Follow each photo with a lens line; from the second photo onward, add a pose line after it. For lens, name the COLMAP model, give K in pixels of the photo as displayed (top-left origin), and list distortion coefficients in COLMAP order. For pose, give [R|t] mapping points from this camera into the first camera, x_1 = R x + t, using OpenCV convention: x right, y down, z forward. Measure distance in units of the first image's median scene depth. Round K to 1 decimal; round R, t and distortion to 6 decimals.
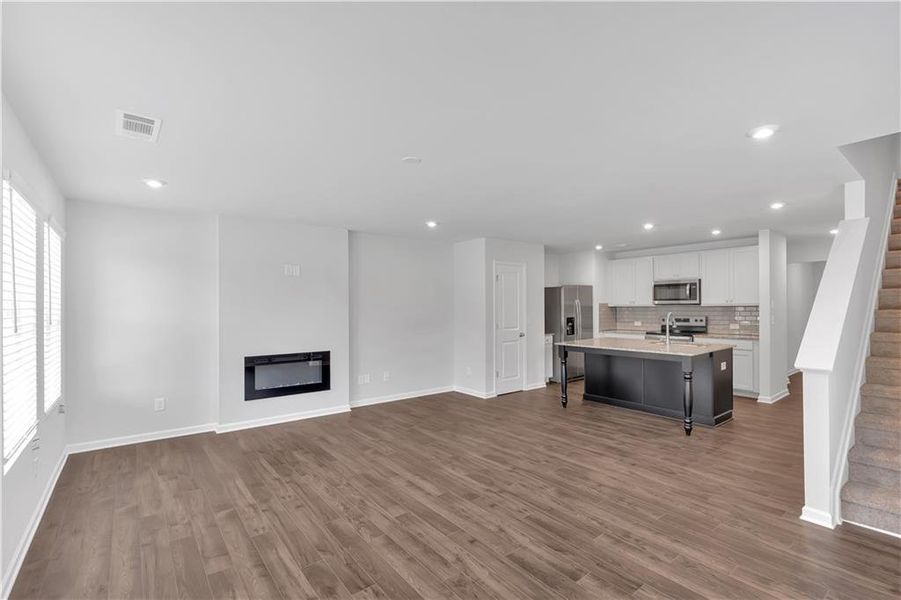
lens RADIAL K [[413.0, 0, 450.5], [0, 413.0, 300.0], [0, 0, 1]] dist [-0.005443, -0.000116]
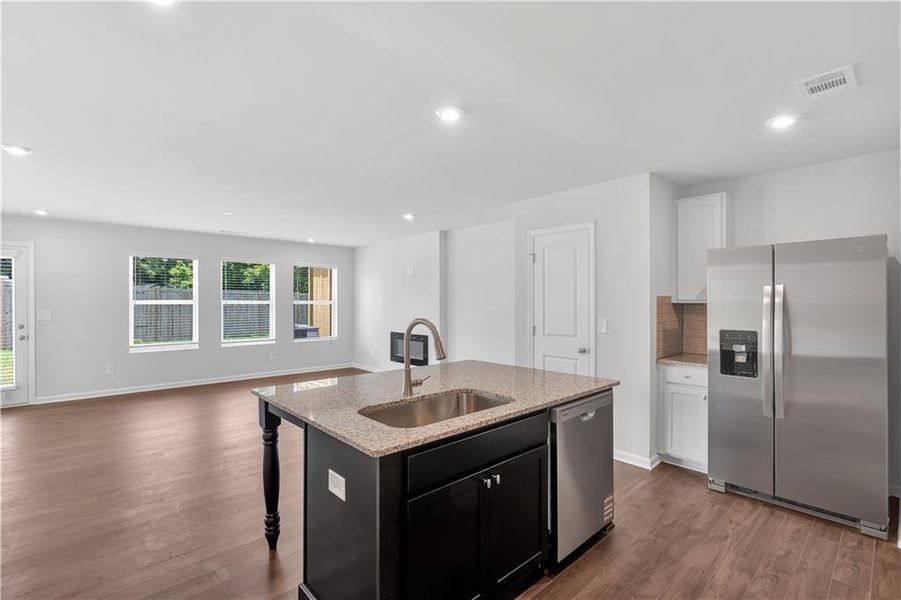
lens RADIAL K [[423.8, 0, 447.9], [0, 423.8, 280.3], [0, 0, 1]] dist [-0.005526, -0.000043]
pose [[0.072295, -0.034033, -0.996802, 0.713537], [0.012983, 0.999365, -0.033179, 0.003495], [0.997299, -0.010543, 0.072691, 0.735516]]
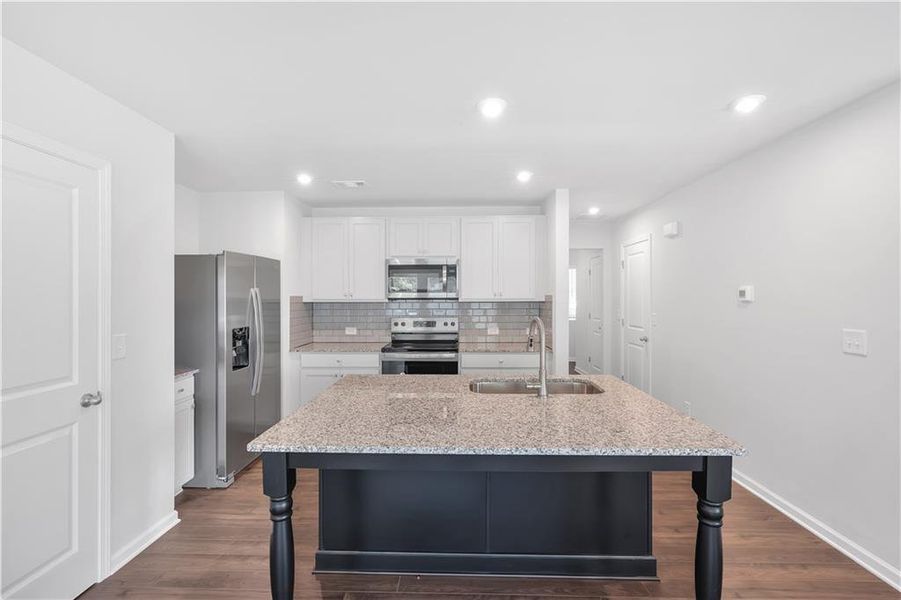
lens RADIAL K [[406.6, 0, 448.7], [0, 406.6, 296.6], [0, 0, 1]] dist [-0.010784, 0.000034]
pose [[0.642065, 0.007940, 0.766609, 0.109711], [-0.013895, 0.999903, 0.001281, 0.005804], [-0.766524, -0.011475, 0.642113, 0.590347]]
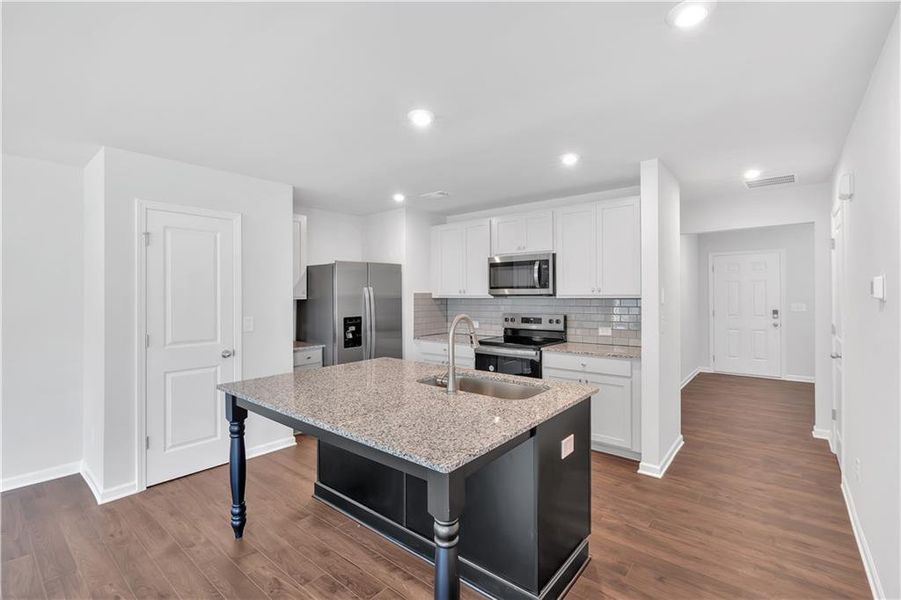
lens RADIAL K [[406.5, 0, 446.0], [0, 406.5, 292.7], [0, 0, 1]] dist [-0.014029, -0.000015]
pose [[0.979249, 0.003677, 0.202625, 0.319393], [-0.005276, 0.999959, 0.007353, 0.002946], [-0.202590, -0.008270, 0.979229, 0.435387]]
